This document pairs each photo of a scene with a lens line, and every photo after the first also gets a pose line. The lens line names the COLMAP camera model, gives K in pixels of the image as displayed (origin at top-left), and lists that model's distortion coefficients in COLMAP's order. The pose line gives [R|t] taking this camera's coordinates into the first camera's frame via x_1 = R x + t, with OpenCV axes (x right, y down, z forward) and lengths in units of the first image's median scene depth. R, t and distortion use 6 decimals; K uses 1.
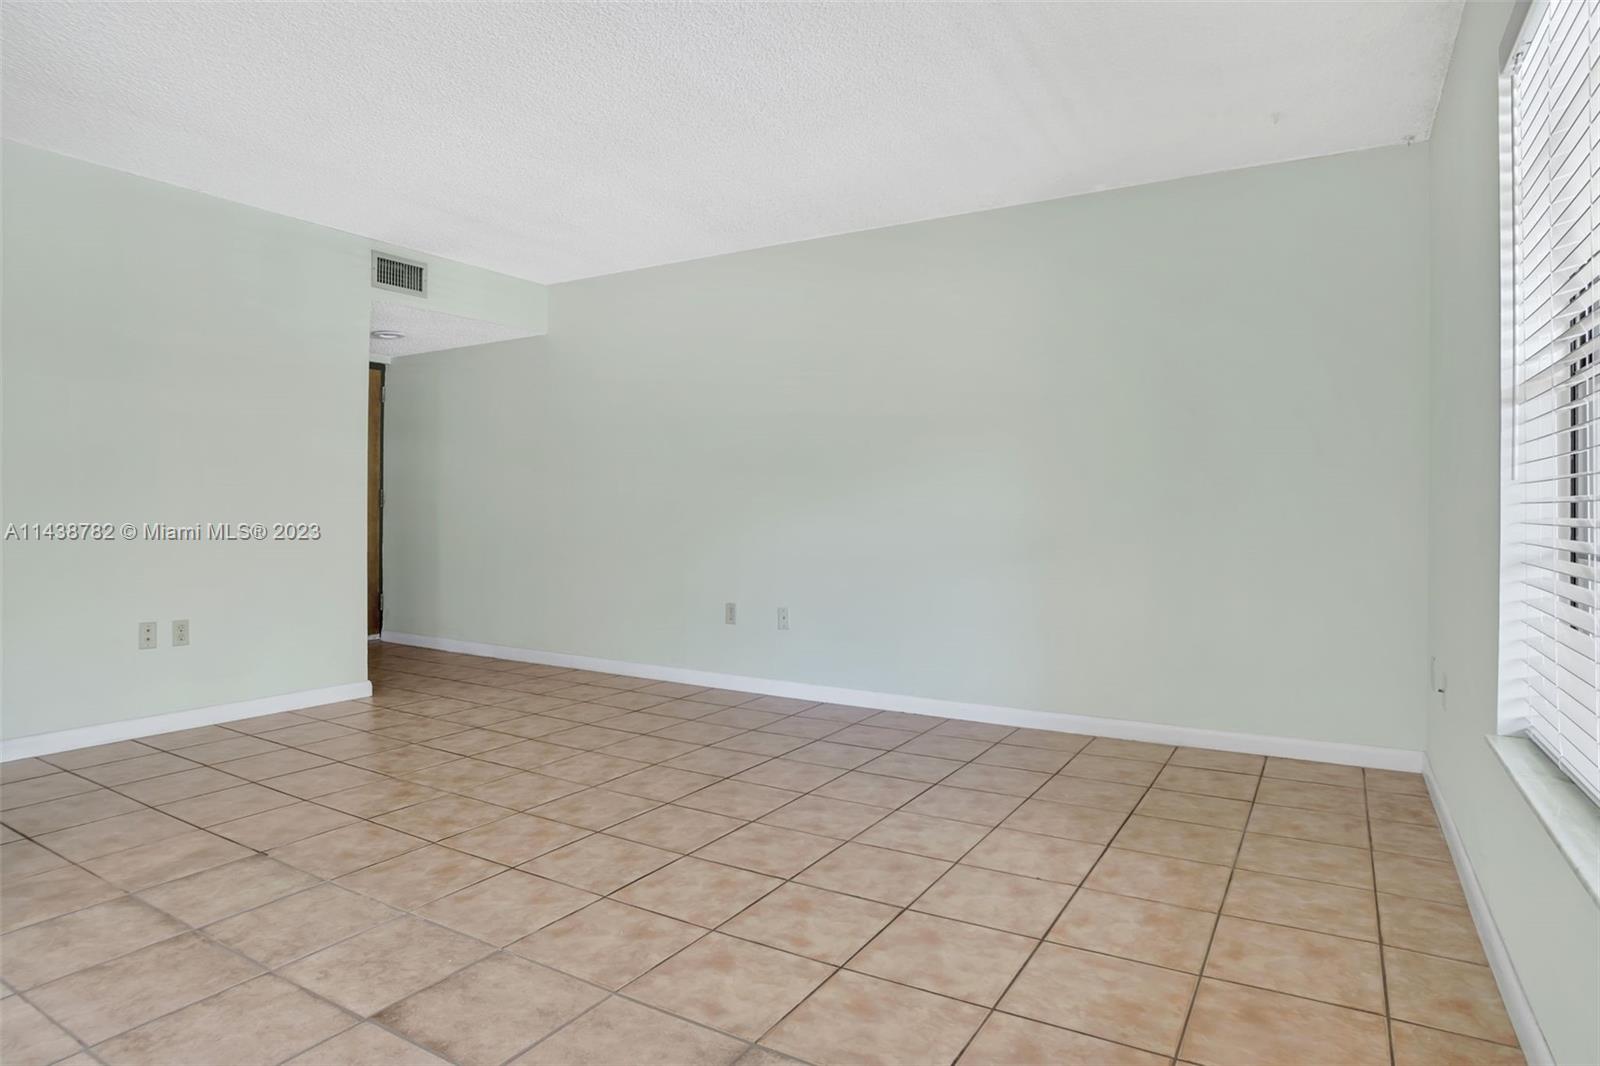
lens RADIAL K [[911.2, 0, 795.8], [0, 911.2, 525.7], [0, 0, 1]] dist [-0.061468, 0.031219]
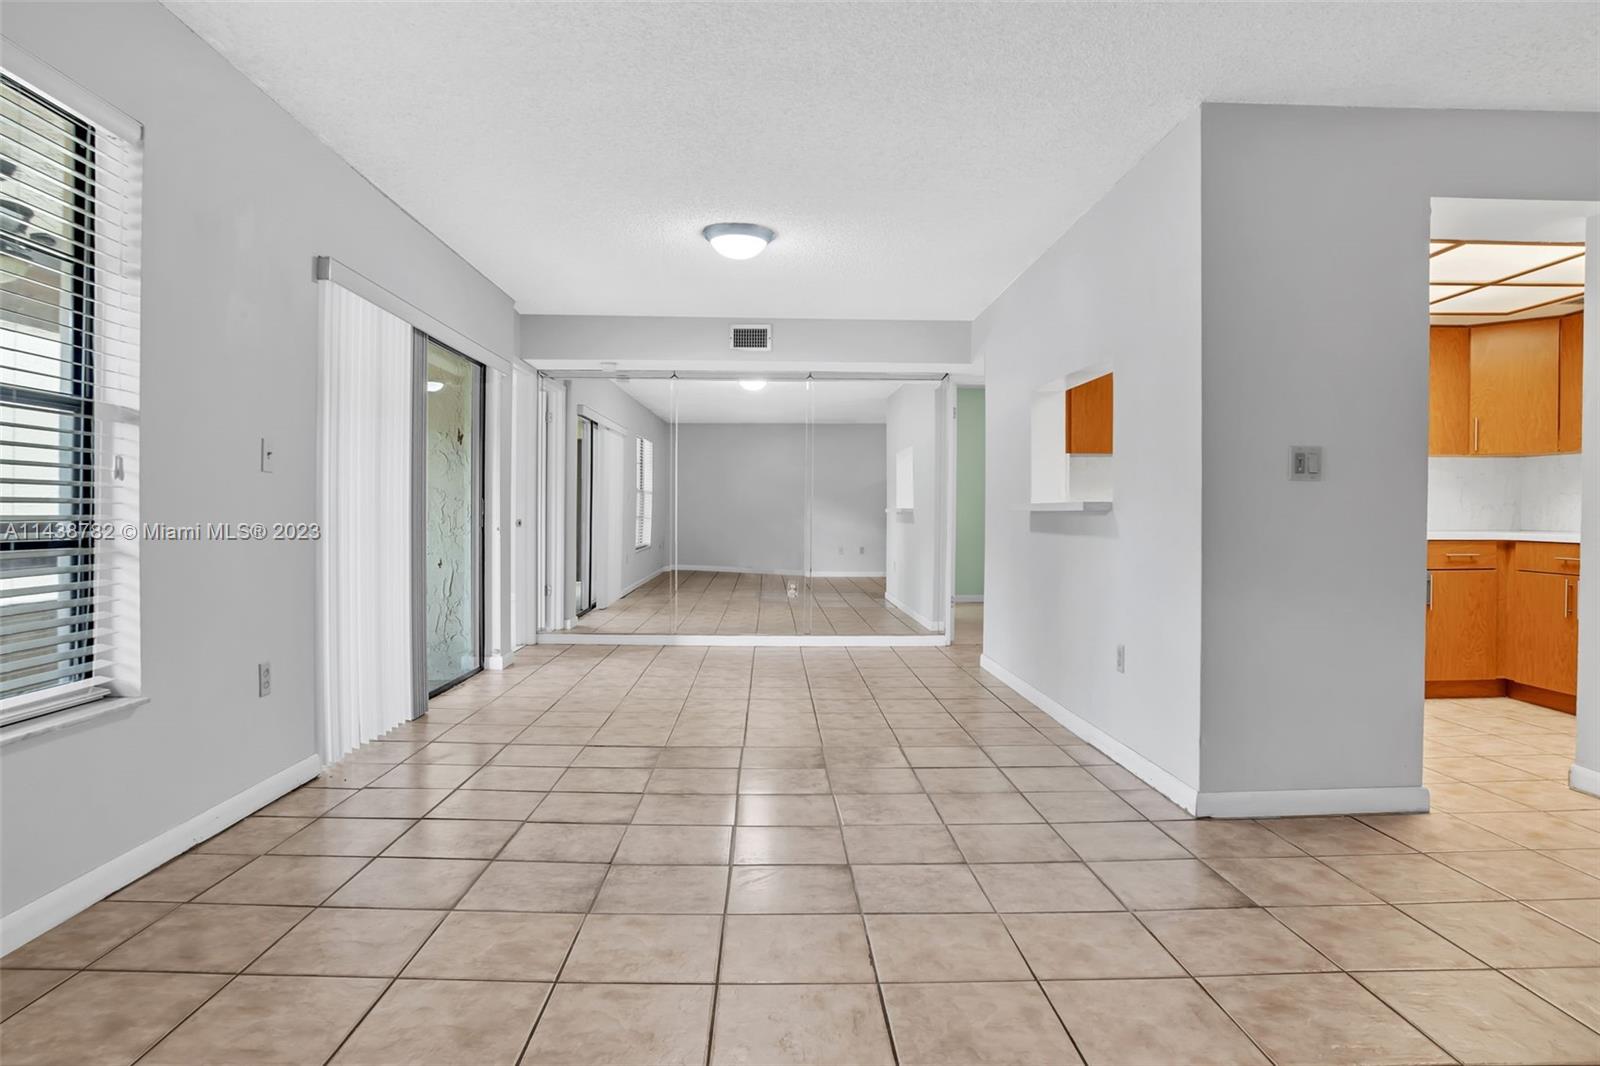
lens RADIAL K [[911.2, 0, 795.8], [0, 911.2, 525.7], [0, 0, 1]] dist [-0.061468, 0.031219]
pose [[-0.839483, -0.003966, -0.543372, 0.349262], [-0.016851, 0.999682, 0.018737, -0.030289], [0.543125, 0.024886, -0.839283, 1.870695]]
